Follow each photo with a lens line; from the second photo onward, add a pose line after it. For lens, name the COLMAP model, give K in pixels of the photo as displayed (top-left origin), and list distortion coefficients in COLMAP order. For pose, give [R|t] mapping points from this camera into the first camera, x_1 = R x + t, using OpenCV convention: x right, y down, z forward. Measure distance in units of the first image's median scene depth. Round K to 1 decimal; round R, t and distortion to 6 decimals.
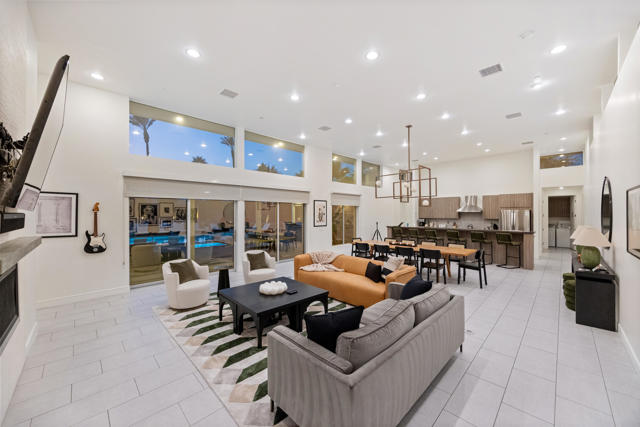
lens RADIAL K [[246.3, 0, 321.1], [0, 246.3, 214.1], [0, 0, 1]] dist [-0.001887, -0.000151]
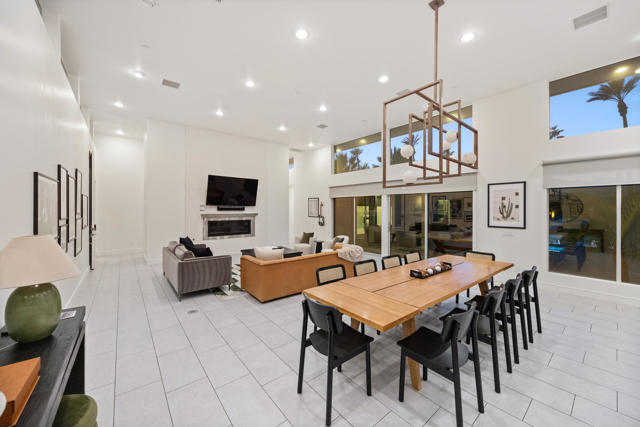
lens RADIAL K [[246.3, 0, 321.2], [0, 246.3, 209.4], [0, 0, 1]] dist [-0.001887, -0.000151]
pose [[-0.080539, 0.002004, -0.996749, 0.612993], [-0.001586, 0.999996, 0.002139, 0.006602], [0.996750, 0.001753, -0.080536, 0.611840]]
